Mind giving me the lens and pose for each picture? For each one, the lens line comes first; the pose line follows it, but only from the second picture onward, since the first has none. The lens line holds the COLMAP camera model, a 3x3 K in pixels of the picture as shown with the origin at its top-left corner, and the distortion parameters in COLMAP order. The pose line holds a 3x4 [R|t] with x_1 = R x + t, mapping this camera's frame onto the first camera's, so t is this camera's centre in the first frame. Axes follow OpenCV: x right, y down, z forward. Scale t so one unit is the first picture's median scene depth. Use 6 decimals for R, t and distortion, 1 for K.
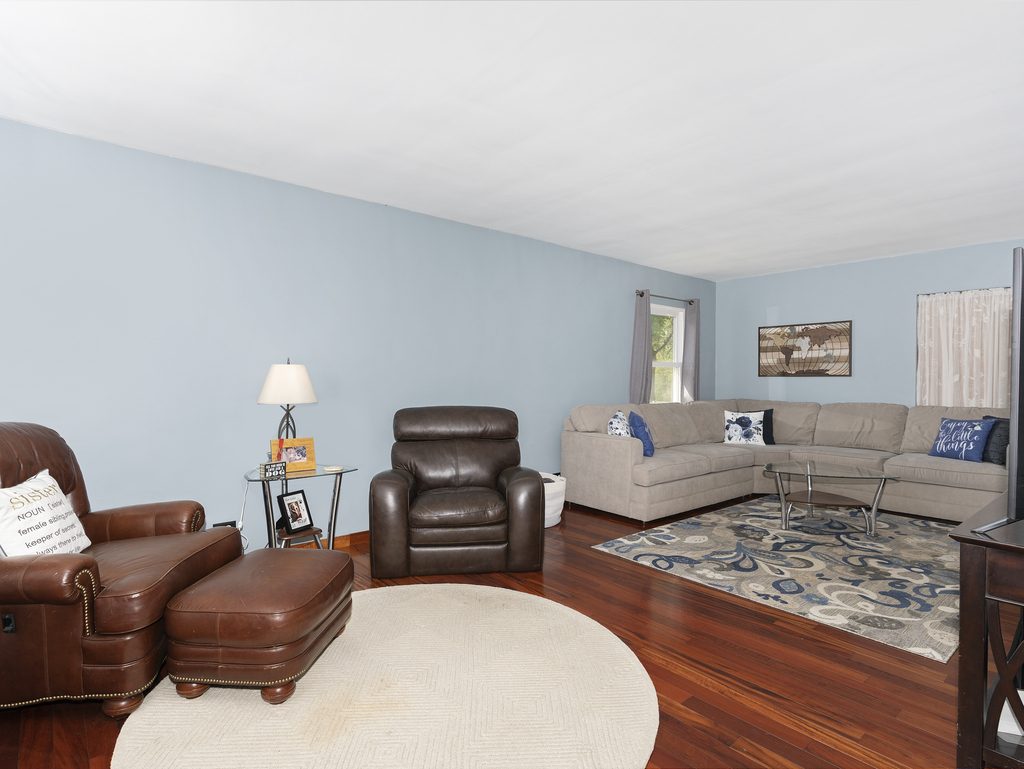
lens RADIAL K [[548.7, 0, 510.7], [0, 548.7, 379.0], [0, 0, 1]] dist [0.001240, 0.000503]
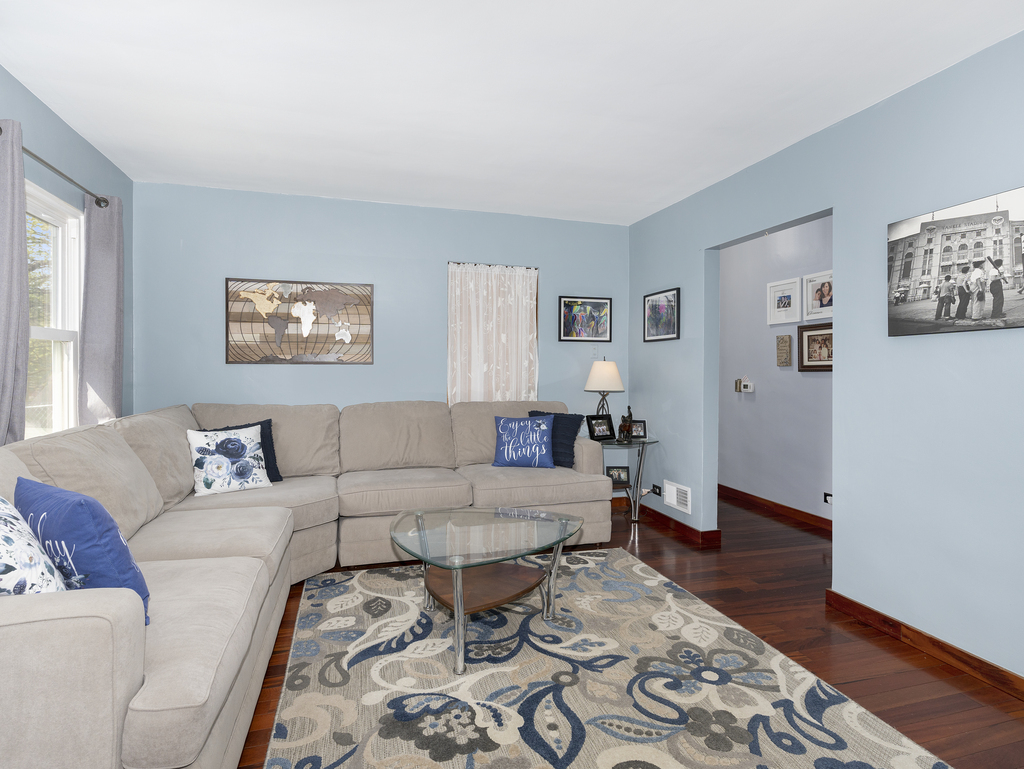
lens RADIAL K [[548.7, 0, 510.7], [0, 548.7, 379.0], [0, 0, 1]] dist [0.001240, 0.000503]
pose [[0.402100, -0.019673, 0.915384, 0.052104], [-0.002486, 0.999742, 0.022578, -0.002588], [-0.915592, -0.011354, 0.401947, 0.605254]]
